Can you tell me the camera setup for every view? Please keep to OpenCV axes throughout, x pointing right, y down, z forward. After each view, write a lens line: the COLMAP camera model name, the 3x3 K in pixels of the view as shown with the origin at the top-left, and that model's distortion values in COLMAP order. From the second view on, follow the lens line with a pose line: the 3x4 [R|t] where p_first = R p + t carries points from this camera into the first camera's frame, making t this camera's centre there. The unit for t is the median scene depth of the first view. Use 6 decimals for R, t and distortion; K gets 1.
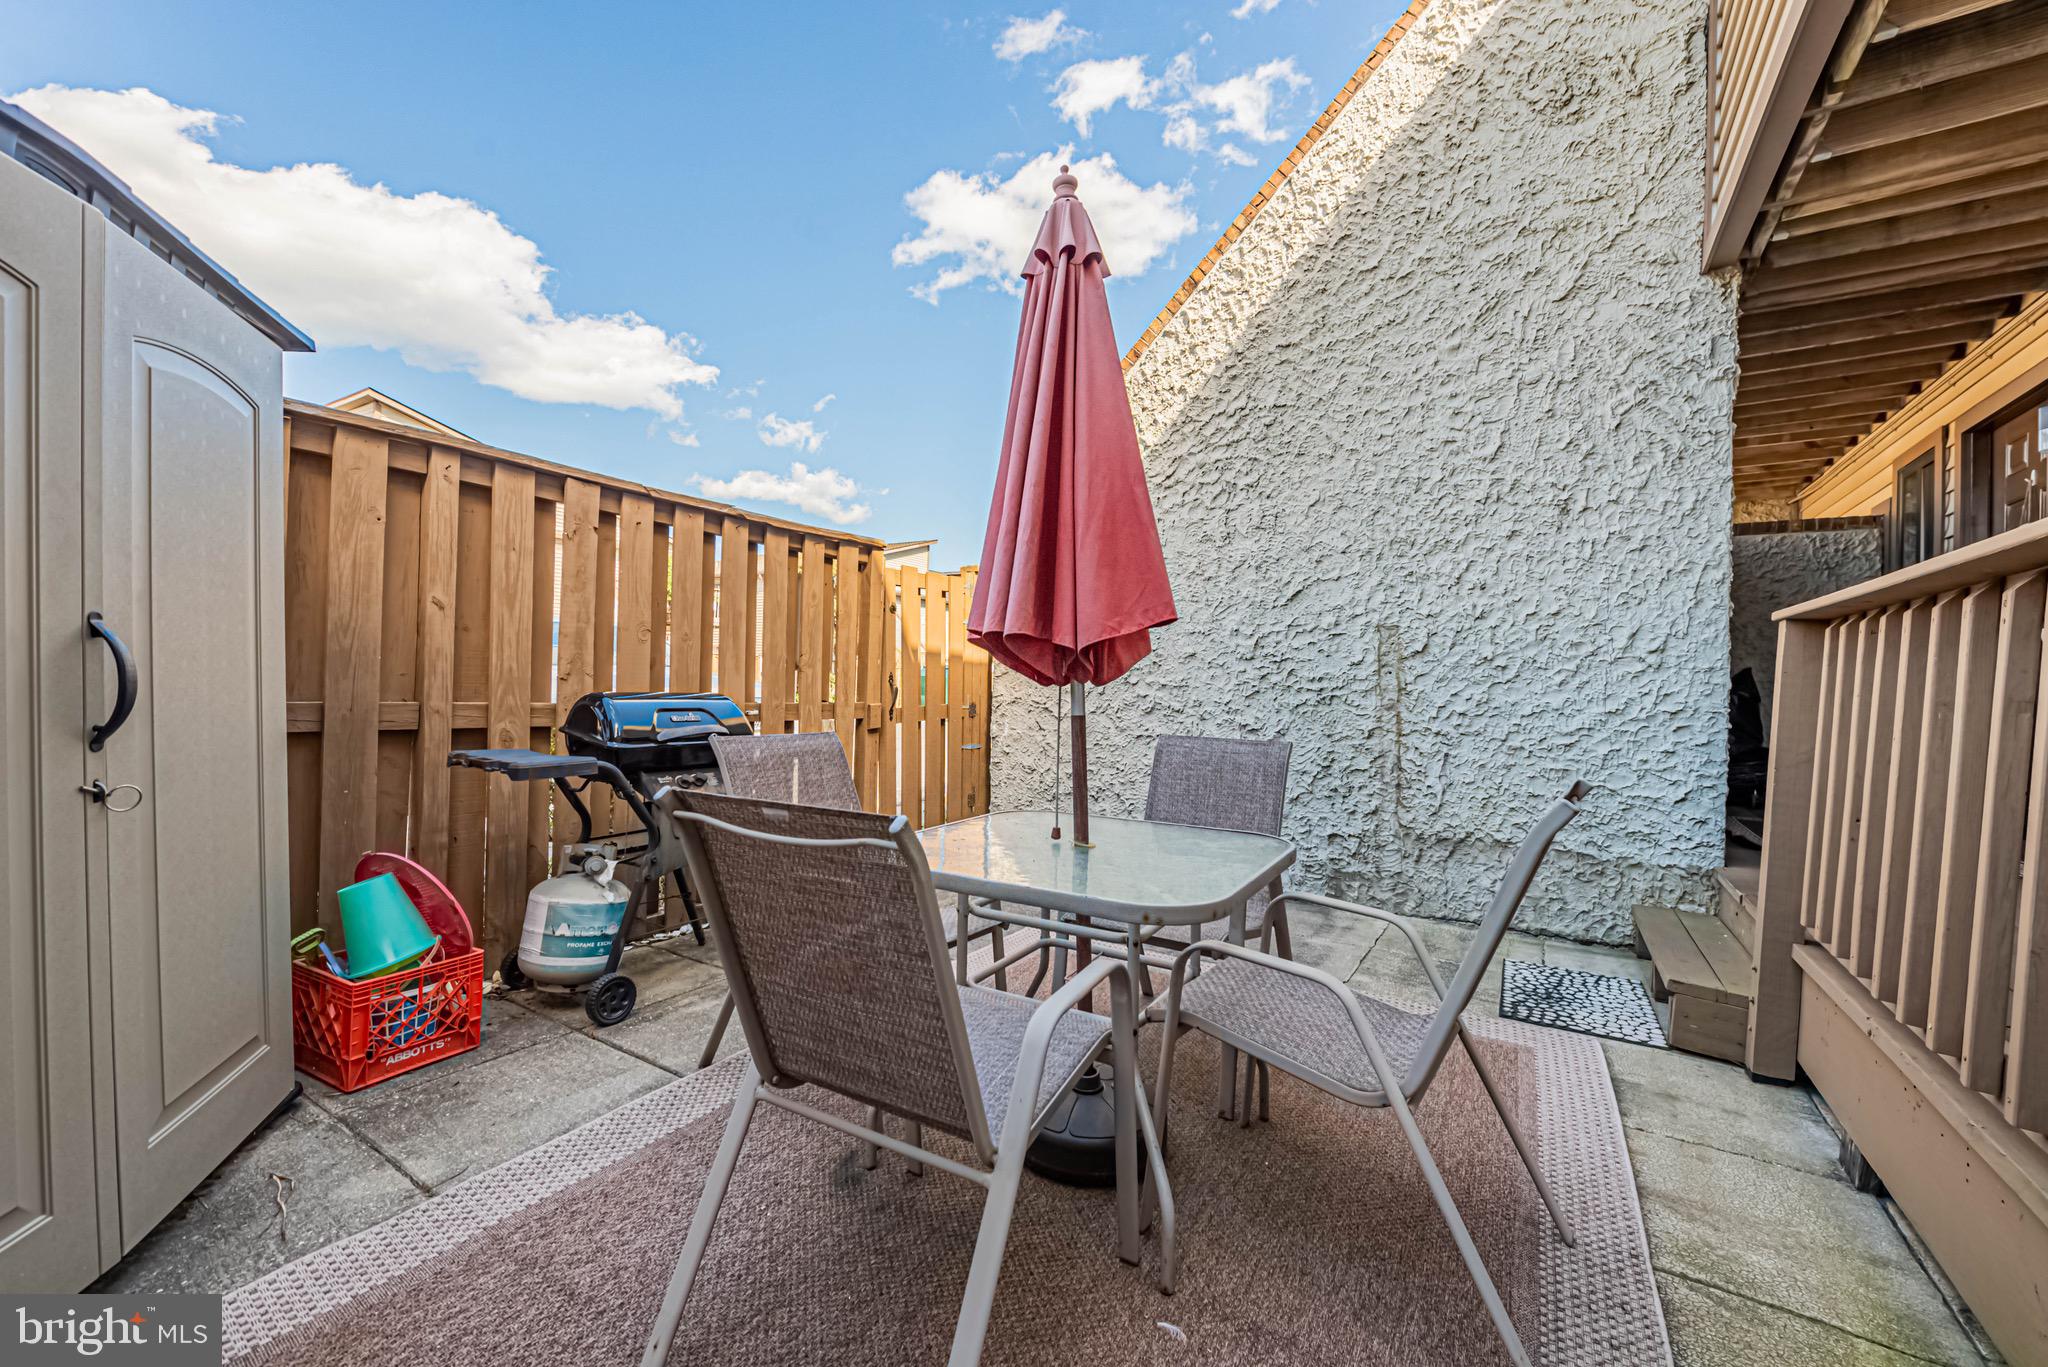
lens RADIAL K [[821.3, 0, 1005.9], [0, 821.3, 681.8], [0, 0, 1]] dist [0.013345, -0.008266]
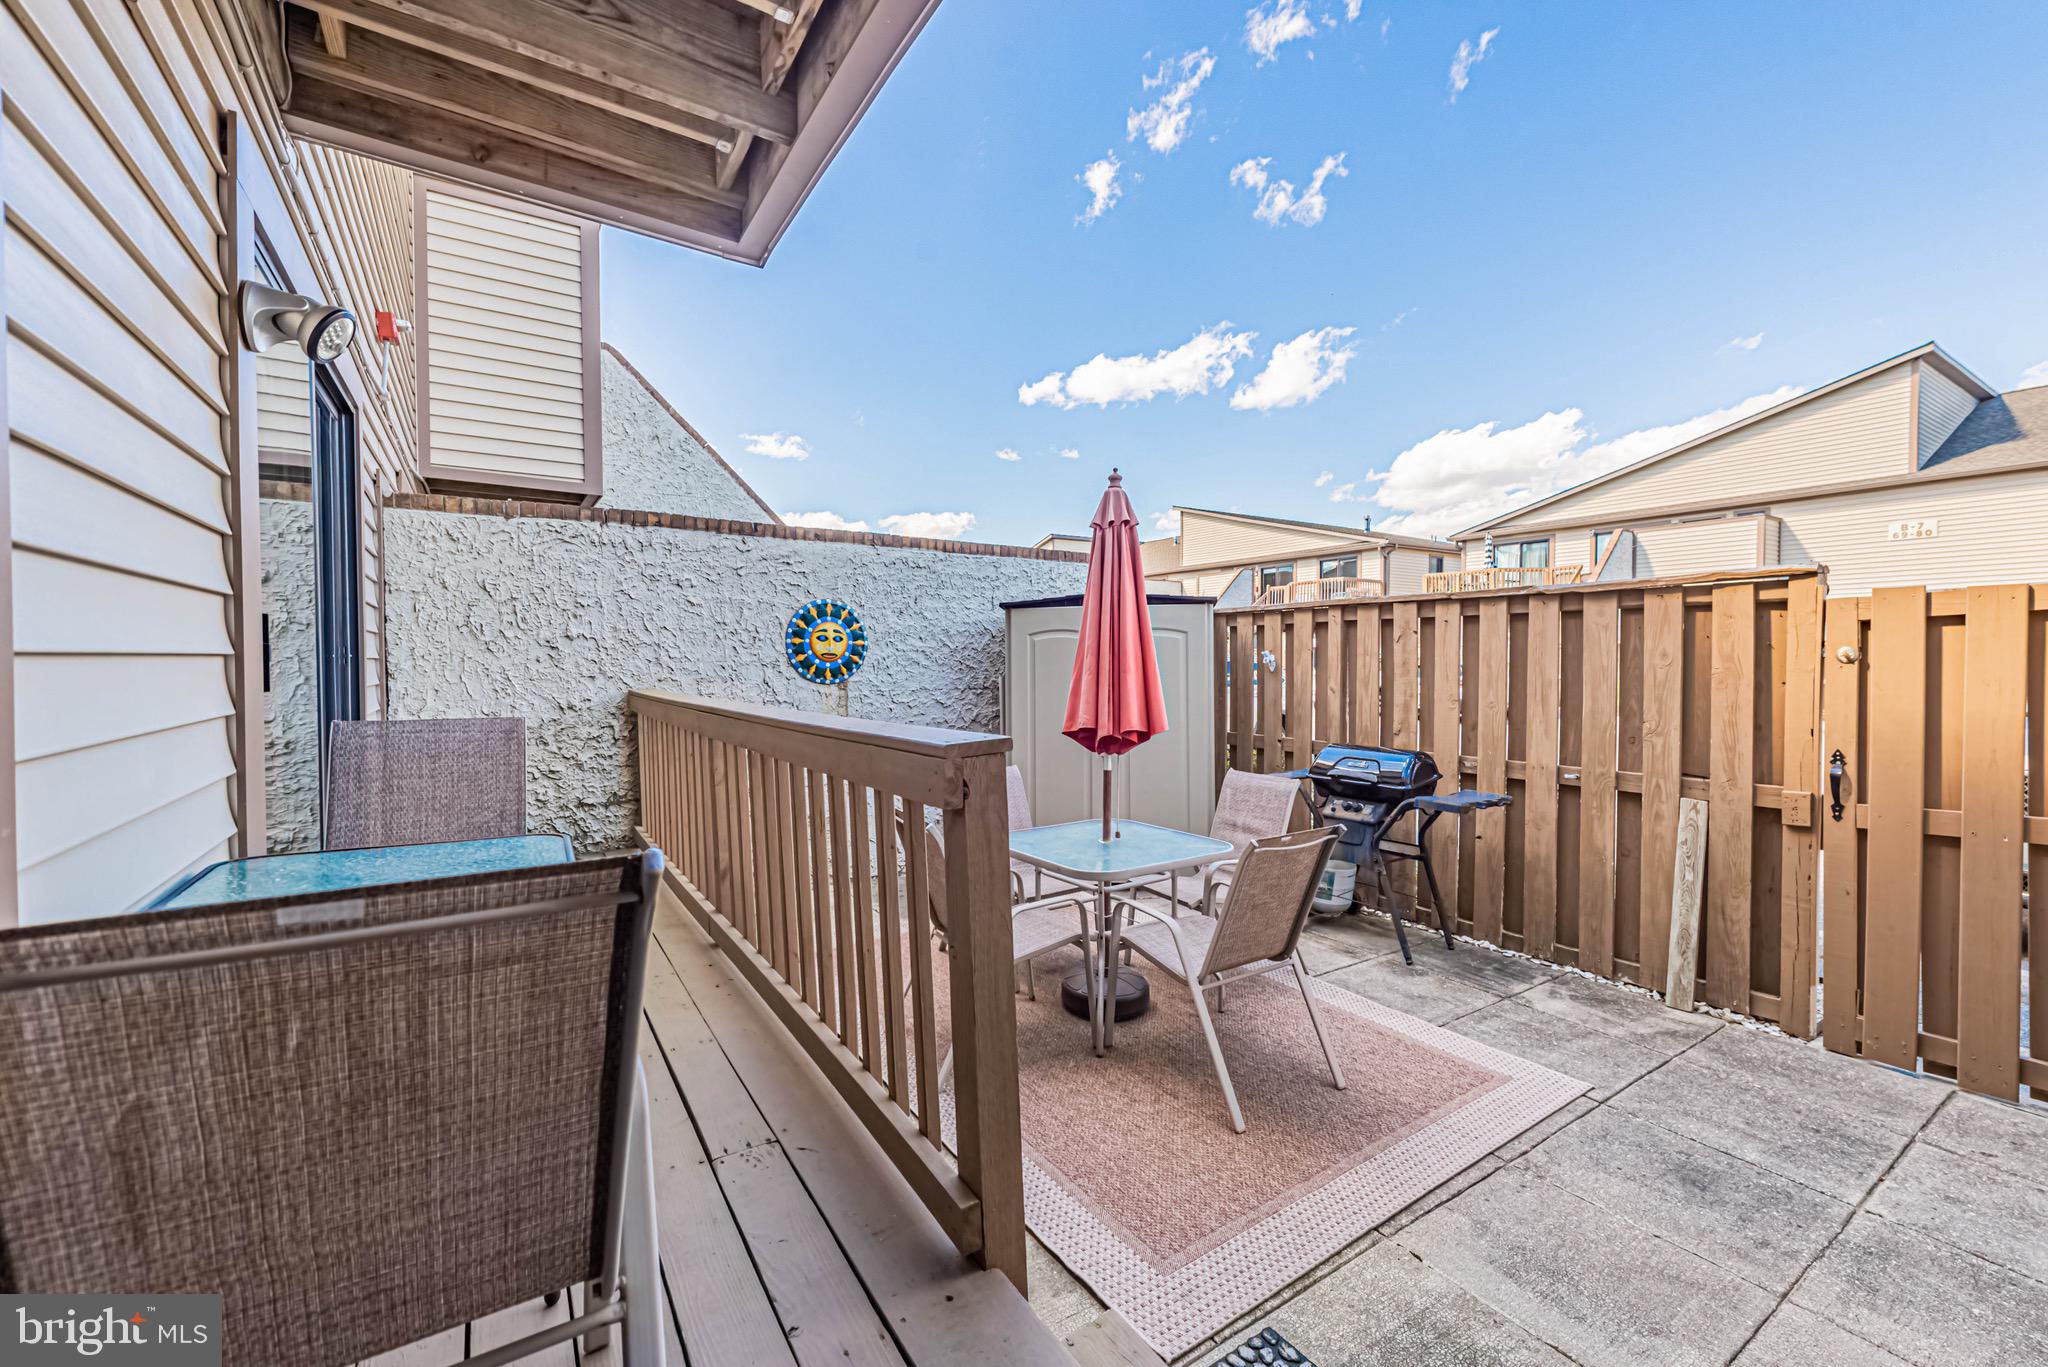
lens RADIAL K [[822.7, 0, 1002.6], [0, 822.7, 677.9], [0, 0, 1]] dist [0.003189, -0.000361]
pose [[-0.424035, -0.004784, -0.905633, 1.304307], [-0.003780, 0.999987, -0.003512, -0.112070], [0.905638, 0.001934, -0.424048, 1.107280]]
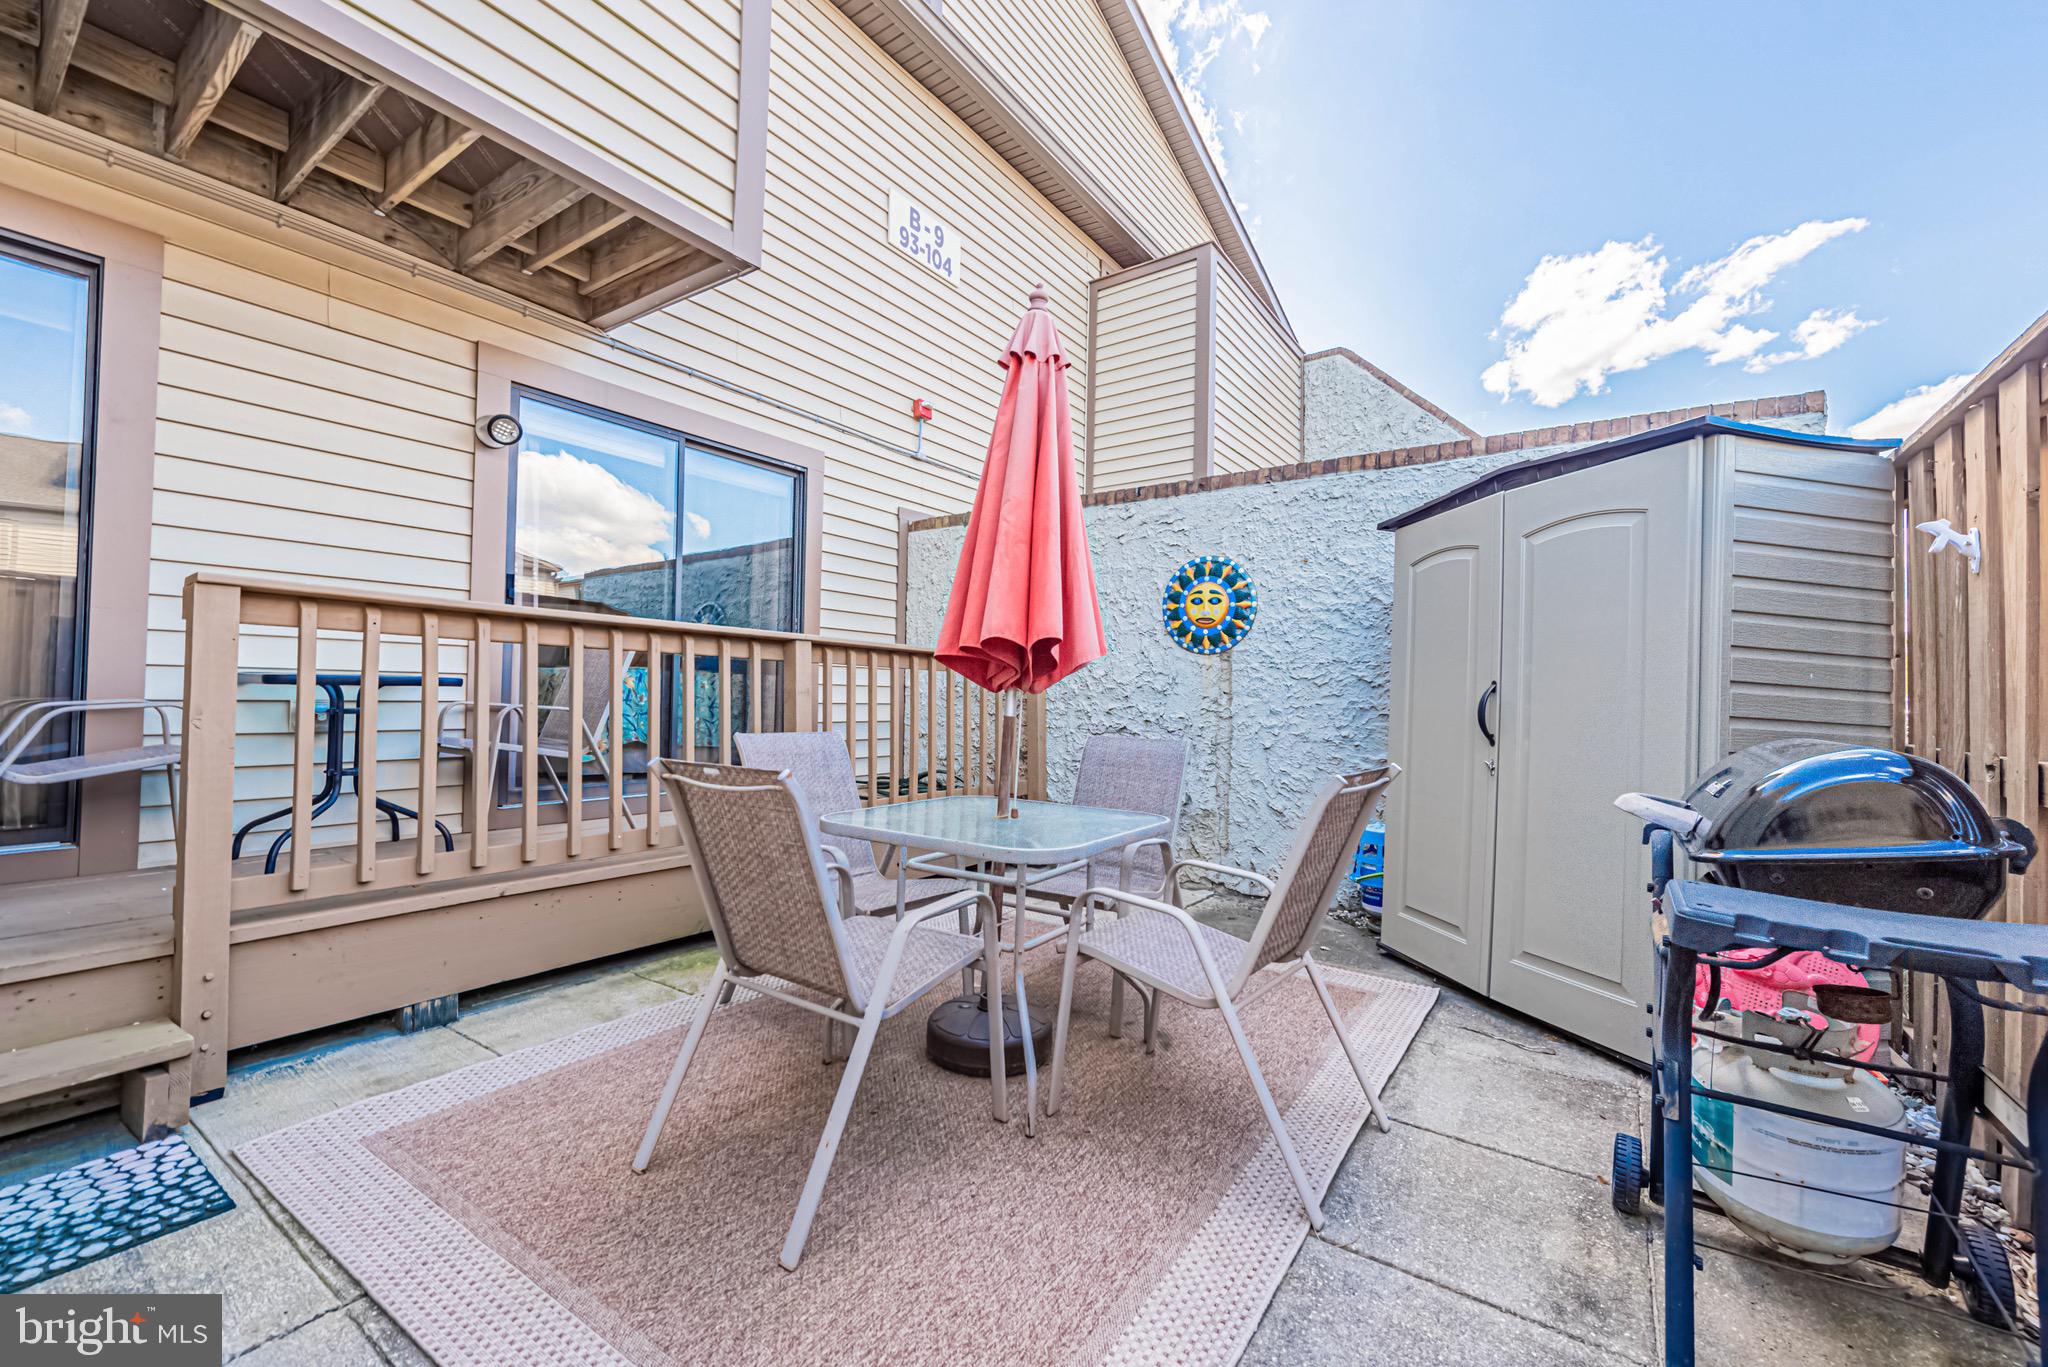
lens RADIAL K [[822.7, 0, 1002.6], [0, 822.7, 677.9], [0, 0, 1]] dist [0.003189, -0.000361]
pose [[-0.997363, -0.042930, 0.058514, 0.013606], [-0.044523, 0.998665, -0.026198, 0.010160], [-0.057311, -0.028734, -0.997943, 1.613996]]
